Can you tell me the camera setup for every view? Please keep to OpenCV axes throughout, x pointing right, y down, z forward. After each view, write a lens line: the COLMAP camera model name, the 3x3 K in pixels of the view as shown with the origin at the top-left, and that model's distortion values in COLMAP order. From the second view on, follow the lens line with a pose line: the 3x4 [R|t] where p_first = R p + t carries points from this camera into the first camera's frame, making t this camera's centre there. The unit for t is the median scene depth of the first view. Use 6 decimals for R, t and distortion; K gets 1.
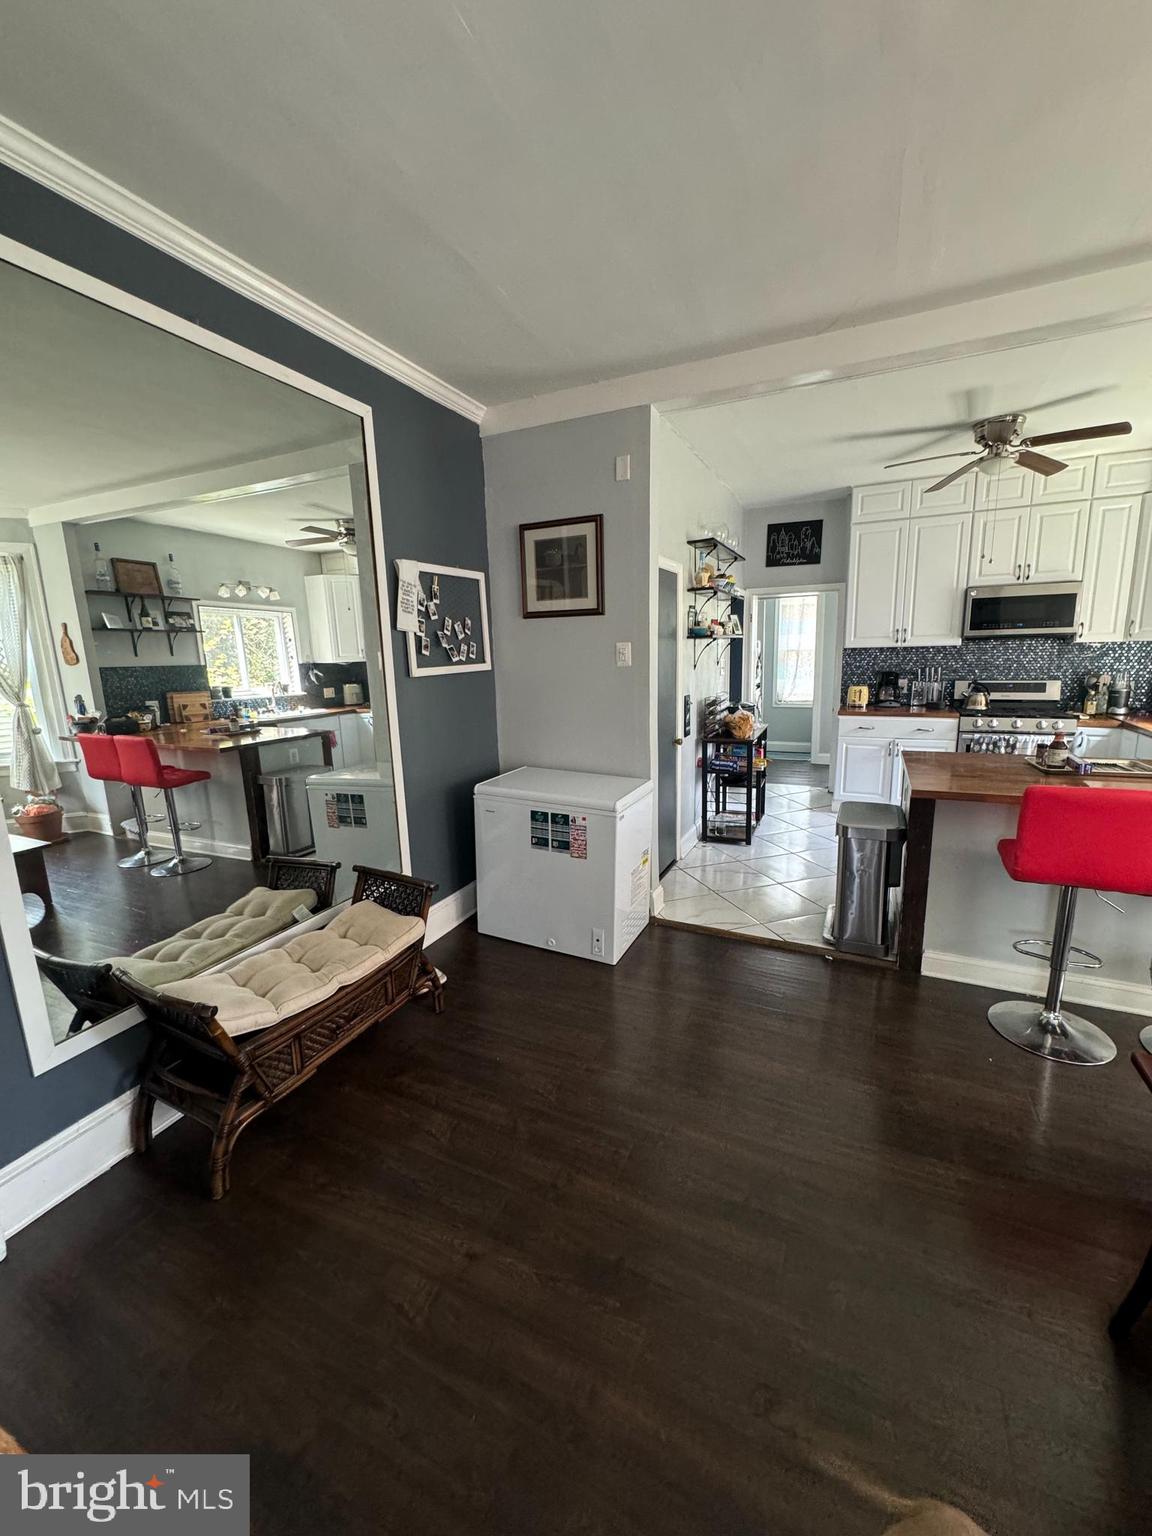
lens RADIAL K [[612.8, 0, 577.3], [0, 612.8, 764.7], [0, 0, 1]] dist [-0.004502, 0.001299]
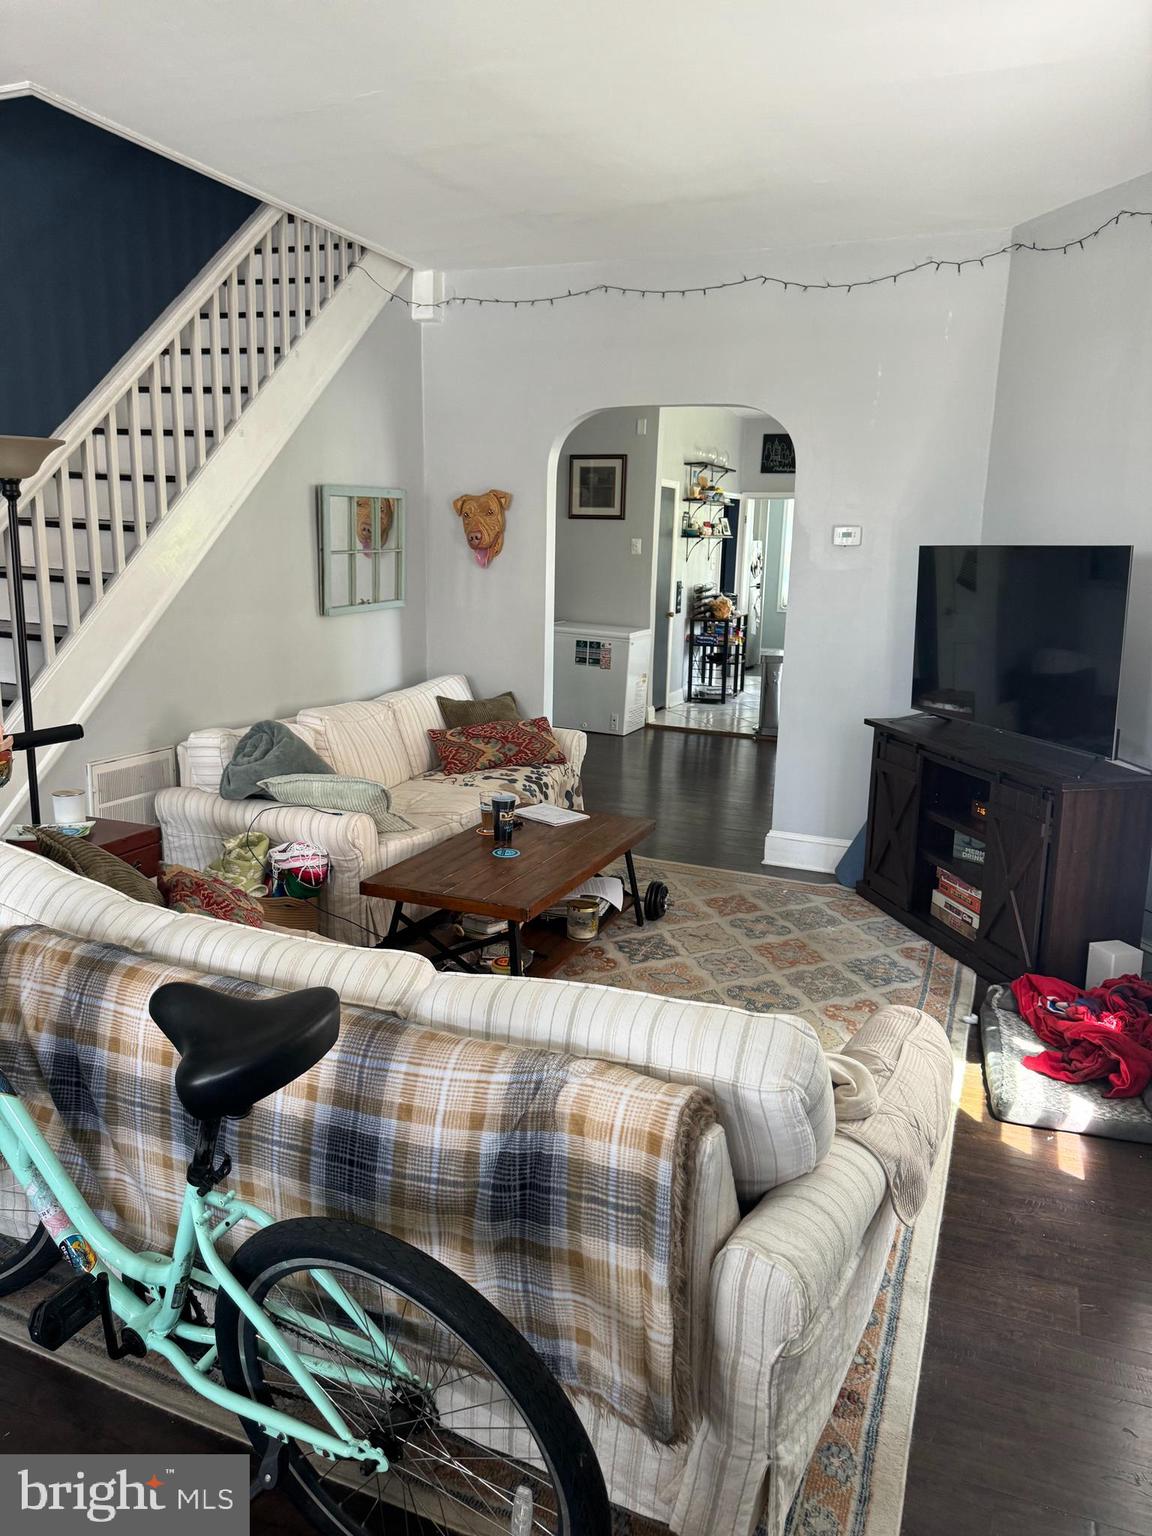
lens RADIAL K [[1091.2, 0, 571.4], [0, 1091.2, 772.4], [0, 0, 1]] dist [-0.000292, -0.004210]
pose [[0.997303, 0.041845, 0.060291, -0.167715], [-0.043526, 0.998692, 0.026841, 0.234589], [-0.059089, -0.029393, 0.997820, -1.277020]]
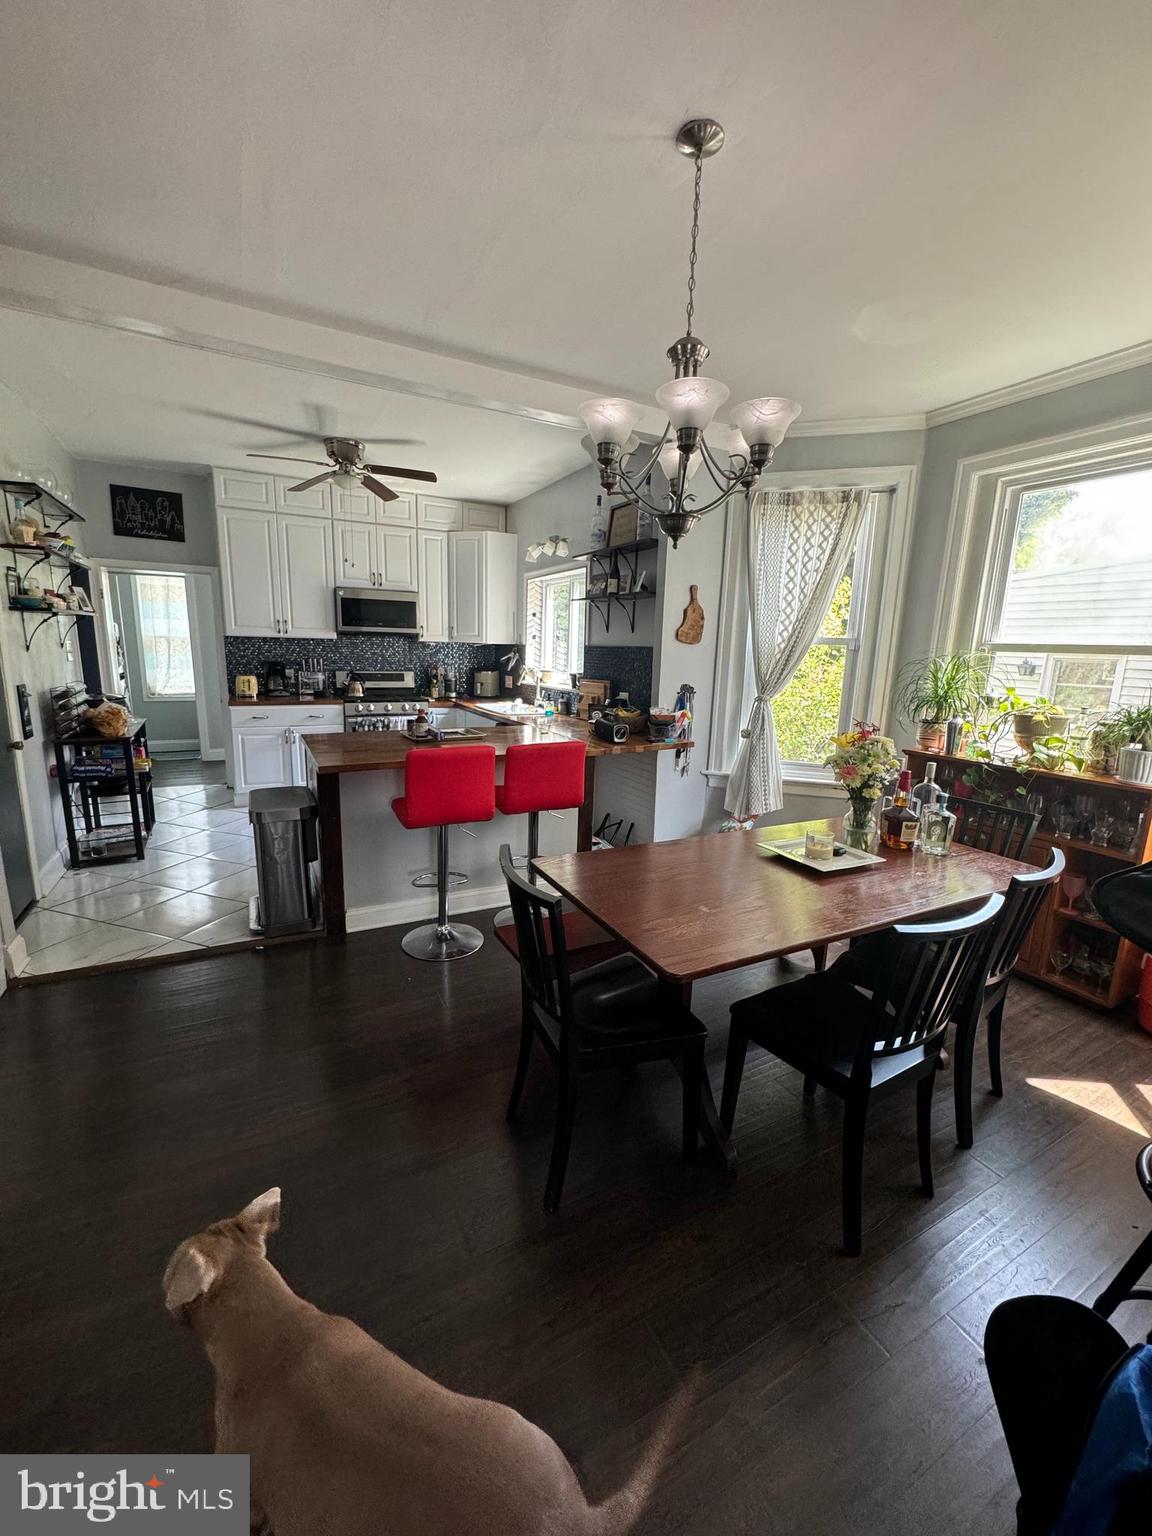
lens RADIAL K [[612.8, 0, 577.3], [0, 612.8, 765.6], [0, 0, 1]] dist [-0.004502, 0.001299]
pose [[0.597592, -0.110458, 0.794156, -0.022094], [0.101940, 0.992894, 0.061392, 0.010763], [-0.795294, 0.044269, 0.604605, -0.010301]]
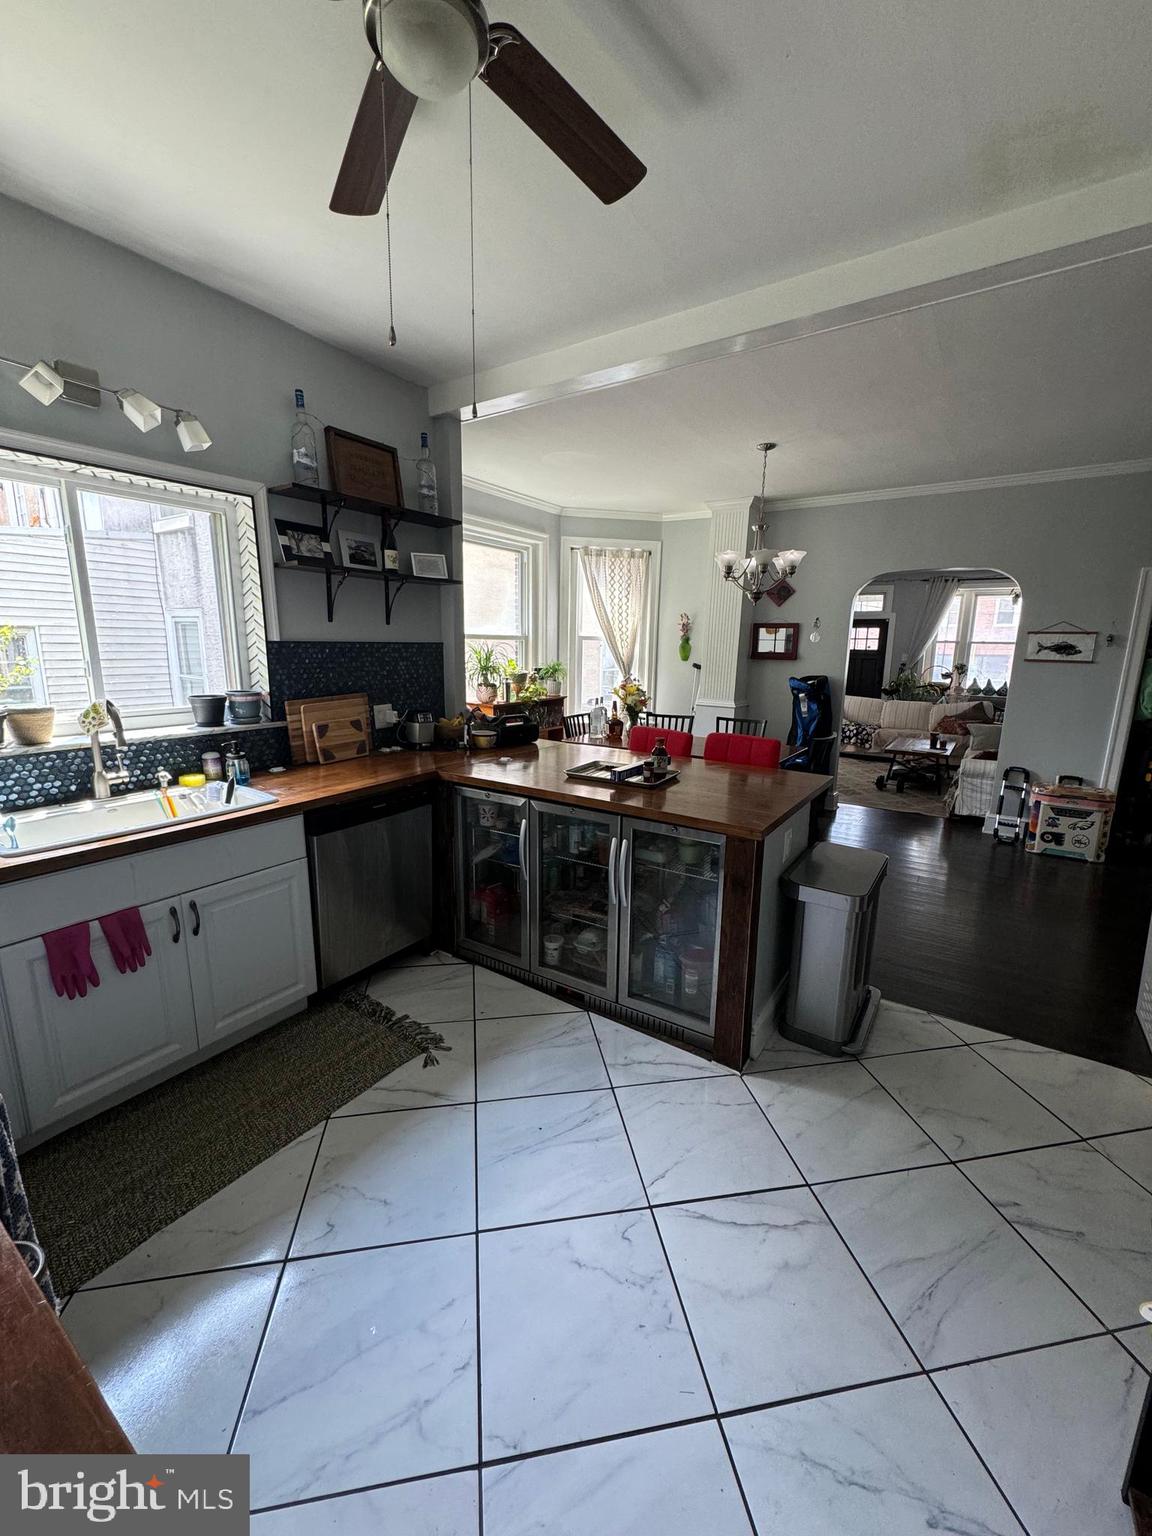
lens RADIAL K [[612.8, 0, 572.2], [0, 612.8, 766.0], [0, 0, 1]] dist [-0.004502, 0.001299]
pose [[-0.987228, -0.019869, 0.158069, 0.479025], [0.040150, 0.929137, 0.367548, -0.230515], [-0.154171, 0.369200, -0.916473, 1.188876]]
